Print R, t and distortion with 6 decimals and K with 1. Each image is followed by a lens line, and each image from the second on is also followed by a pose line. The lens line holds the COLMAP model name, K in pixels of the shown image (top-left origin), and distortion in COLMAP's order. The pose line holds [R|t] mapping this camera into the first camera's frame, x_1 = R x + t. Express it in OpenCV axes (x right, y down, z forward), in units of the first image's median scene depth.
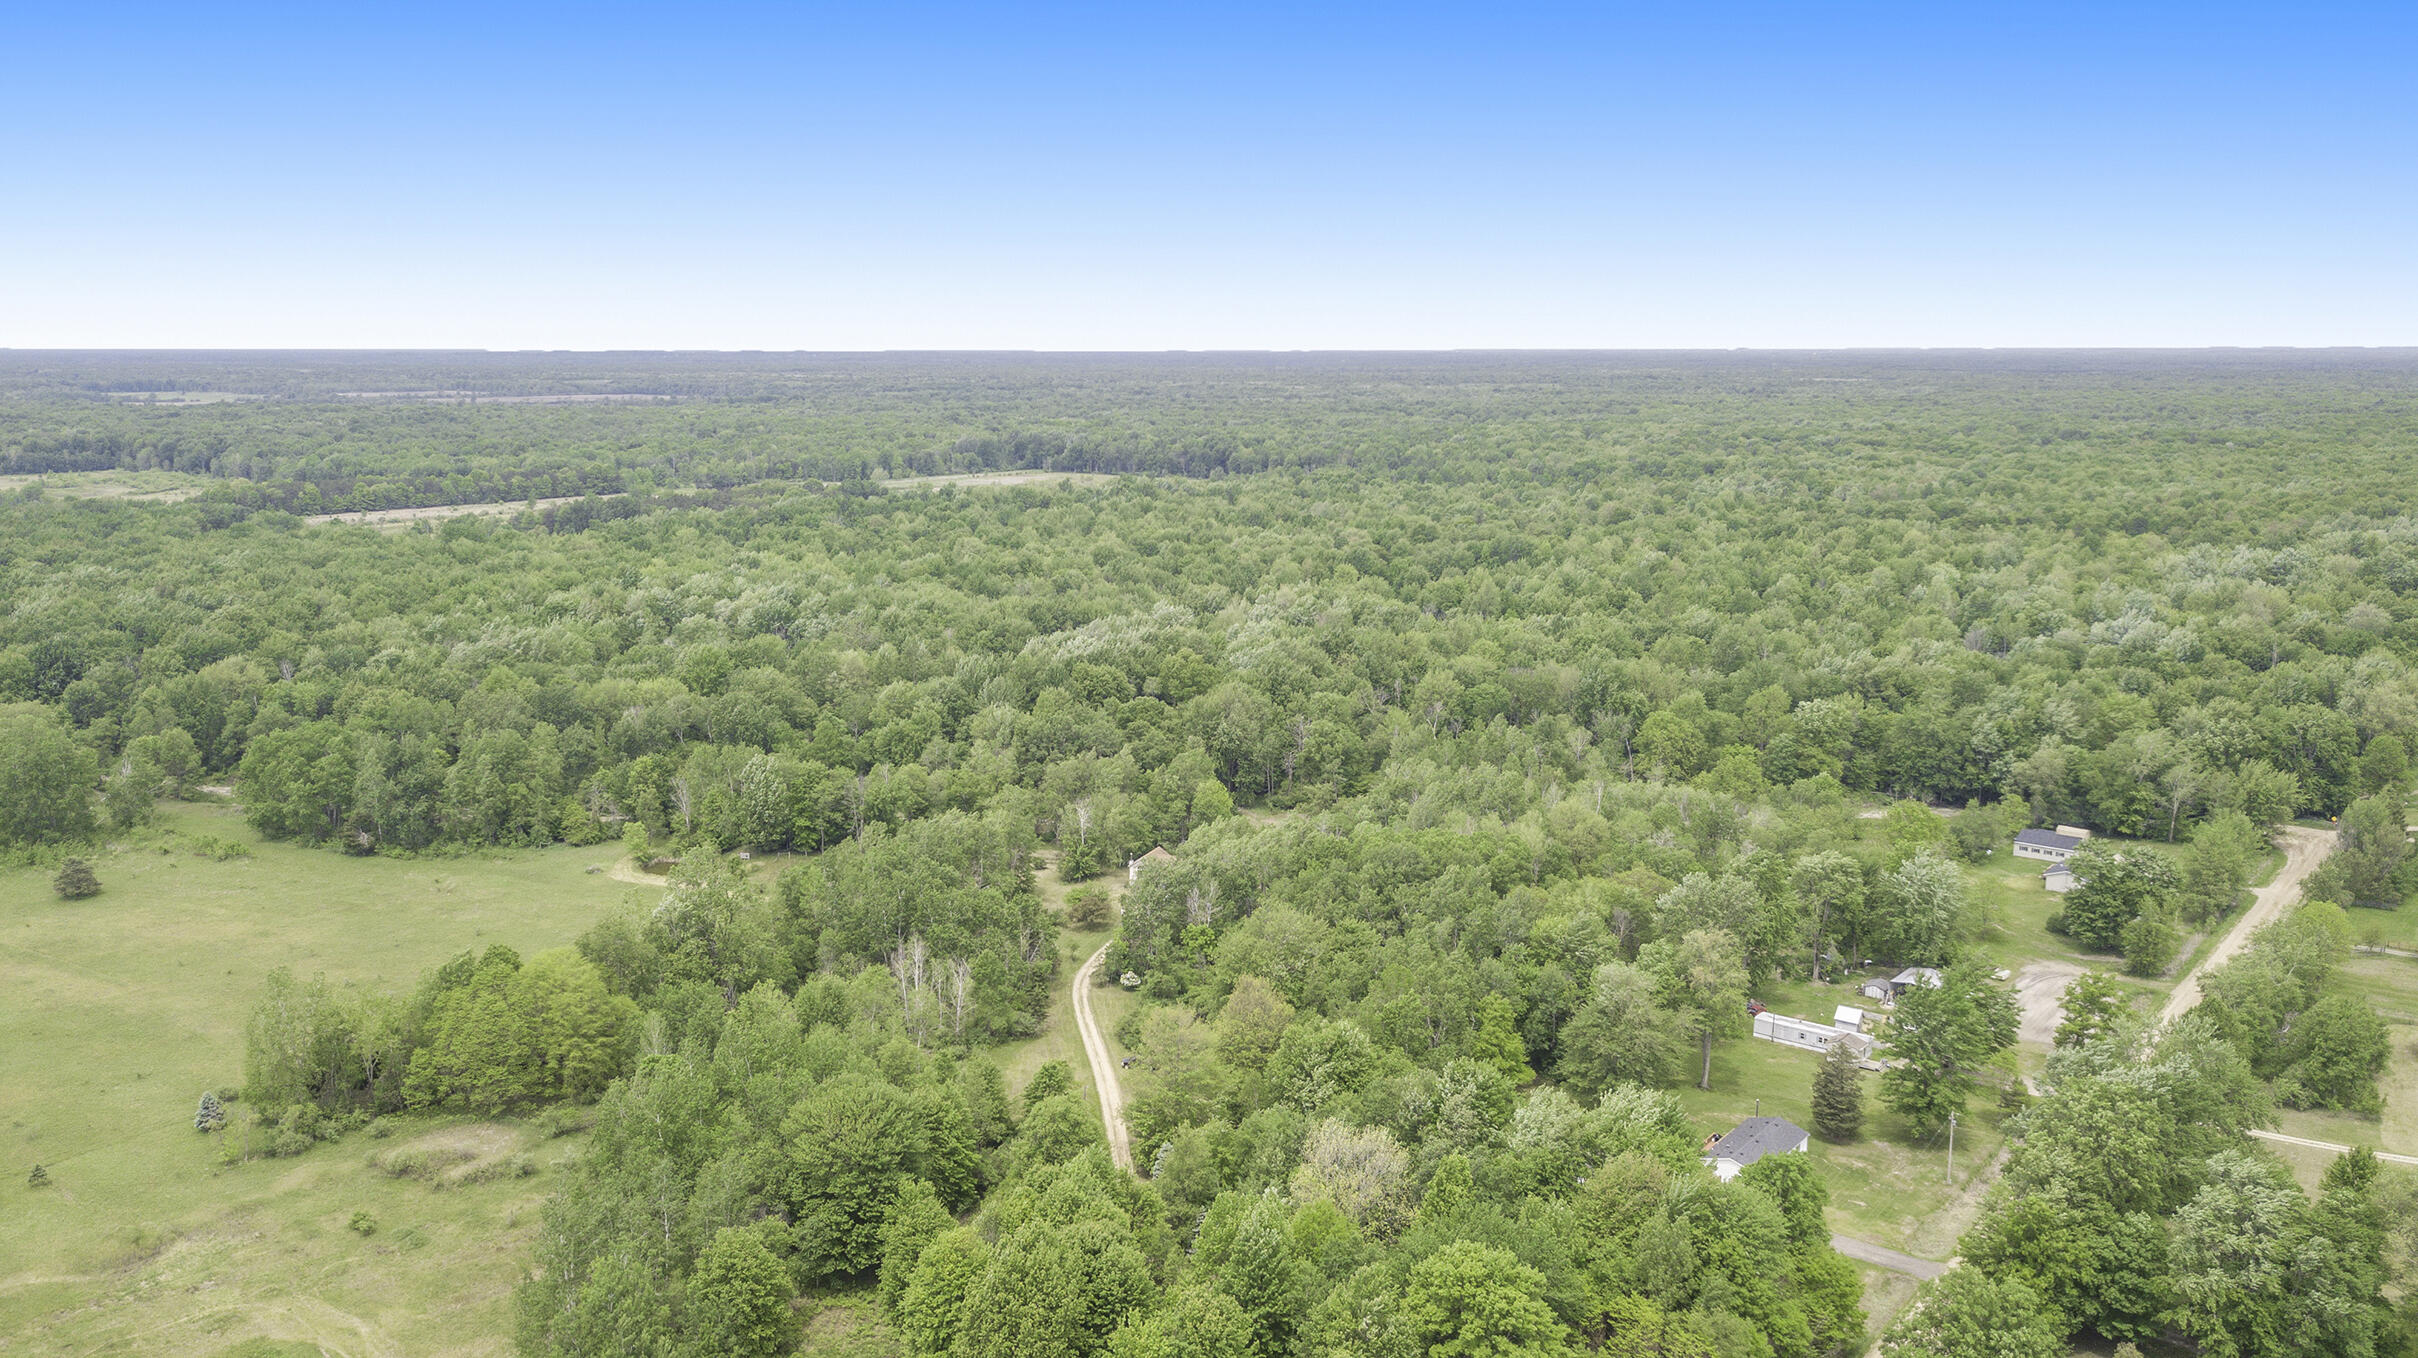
lens RADIAL K [[1880.0, 0, 1209.0], [0, 1880.0, 679.0], [0, 0, 1]] dist [-0.000404, -0.001878]
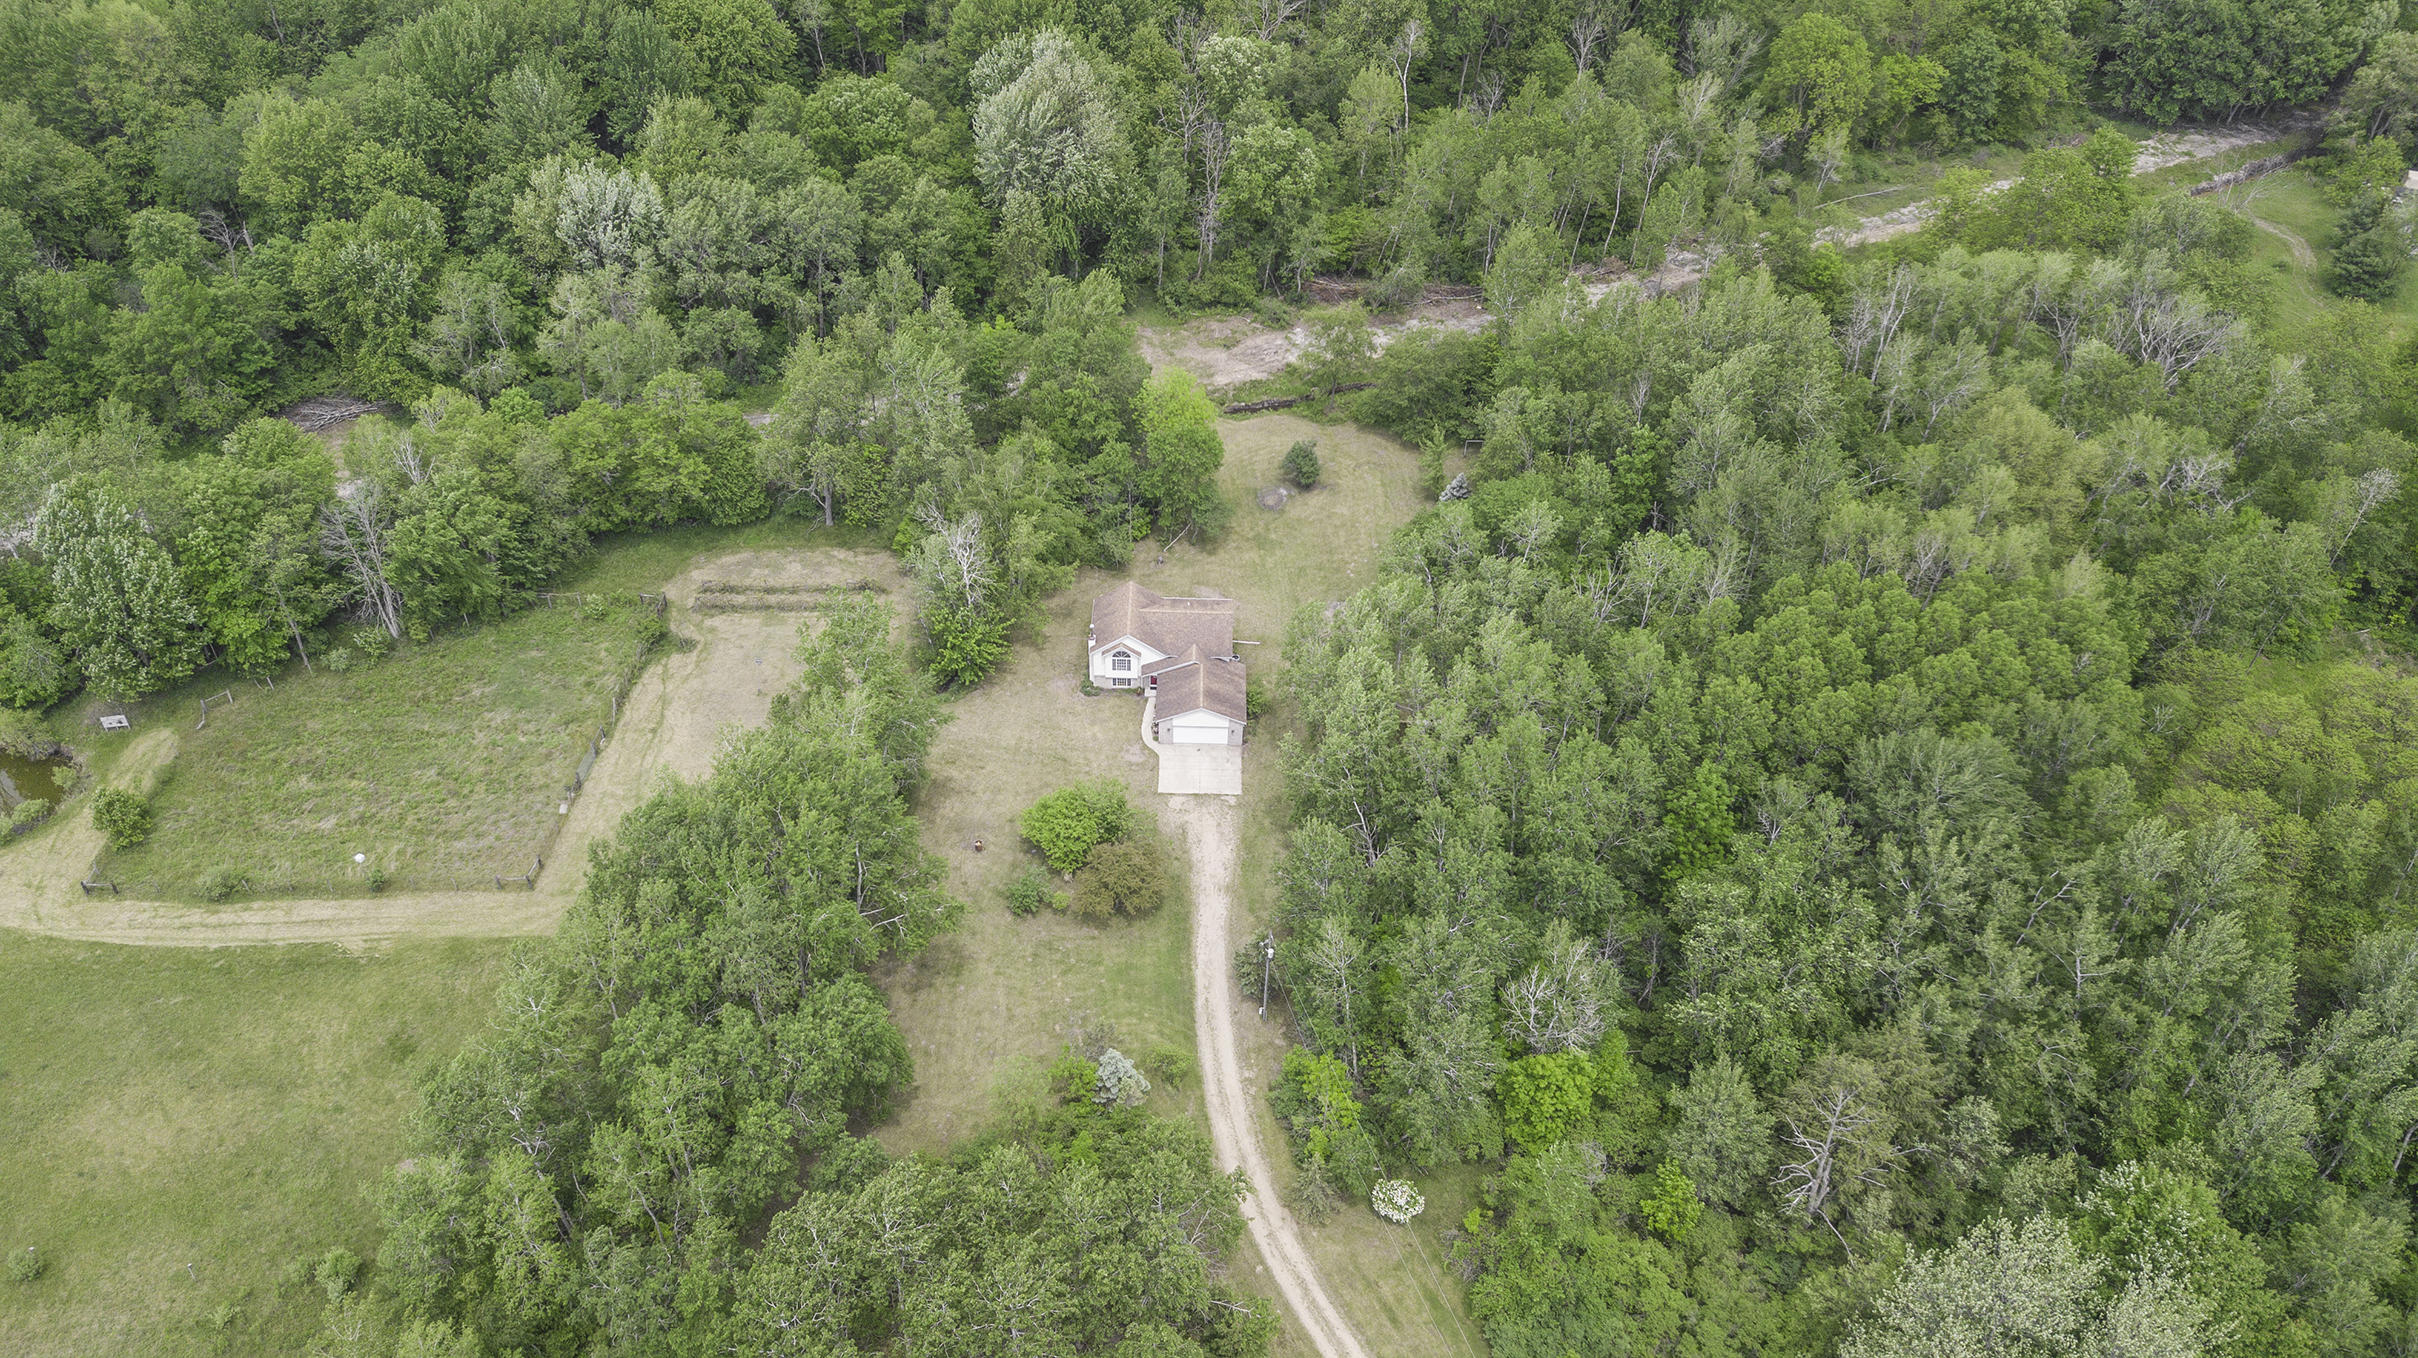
lens RADIAL K [[1860.4, 0, 1209.0], [0, 1860.4, 679.0], [0, 0, 1]] dist [0.002308, 0.000078]
pose [[0.934985, -0.212392, 0.284065, -0.133193], [0.038591, 0.857050, 0.513786, -0.112799], [-0.352582, -0.469420, 0.809525, 0.574269]]
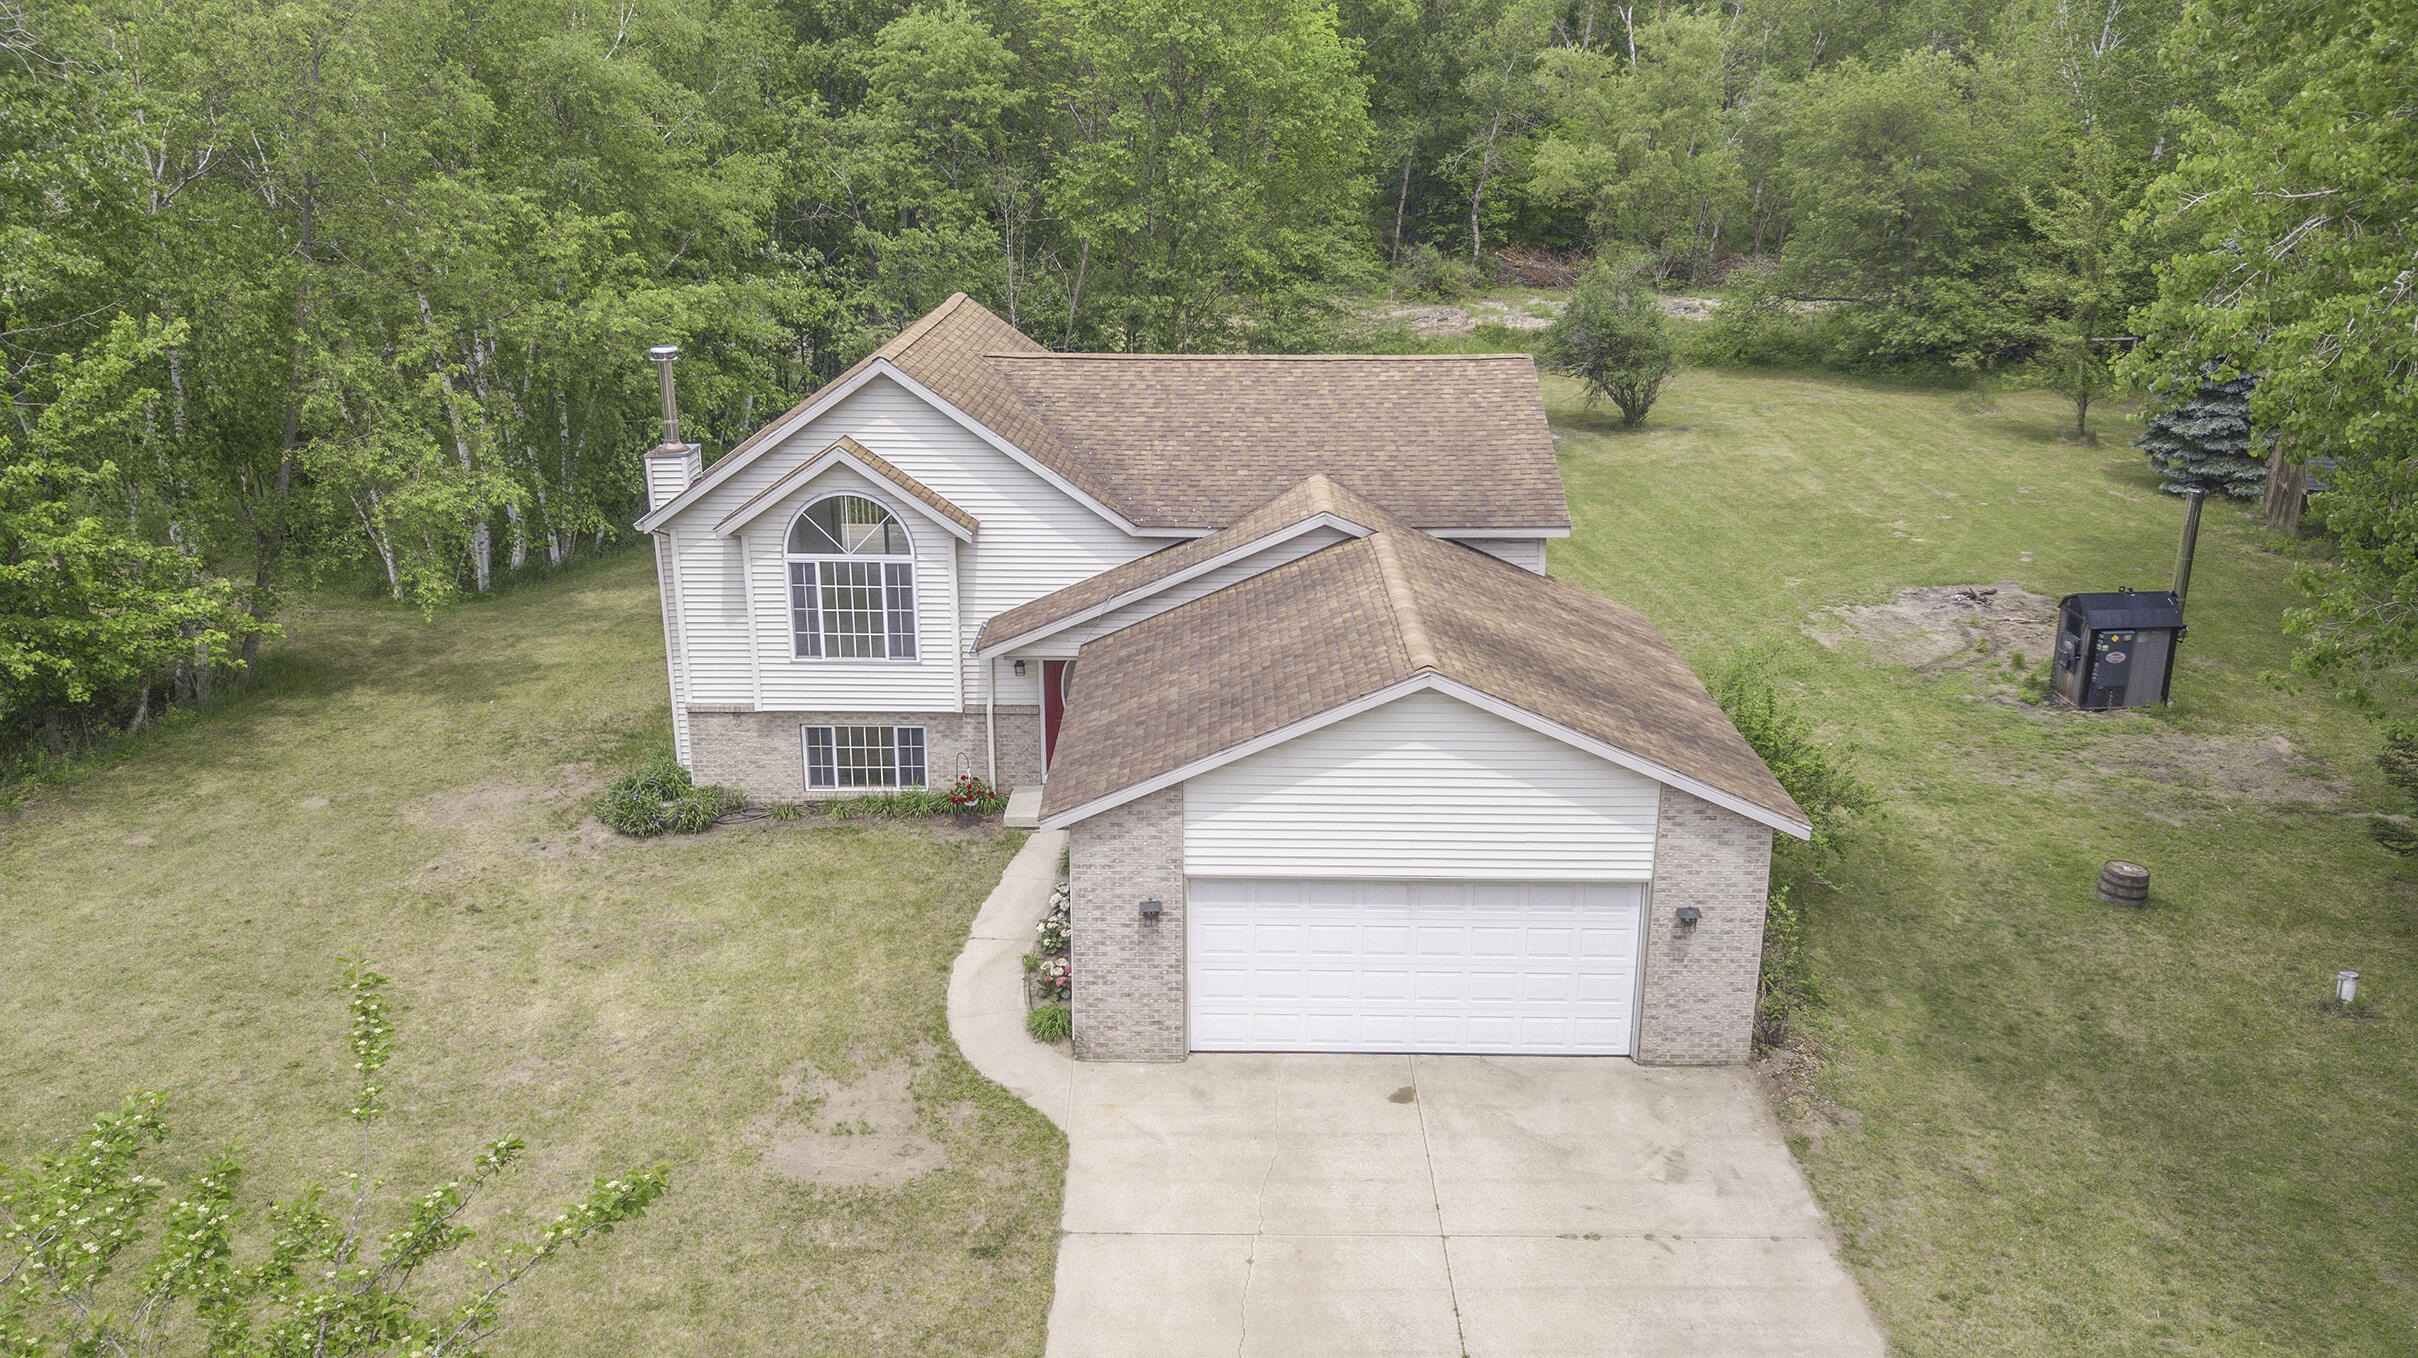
lens RADIAL K [[1860.4, 0, 1209.0], [0, 1860.4, 679.0], [0, 0, 1]] dist [0.002308, 0.000078]
pose [[0.934898, -0.110550, 0.337261, -0.044263], [0.059274, 0.985540, 0.158740, 0.087732], [-0.349933, -0.128415, 0.927931, 0.851222]]
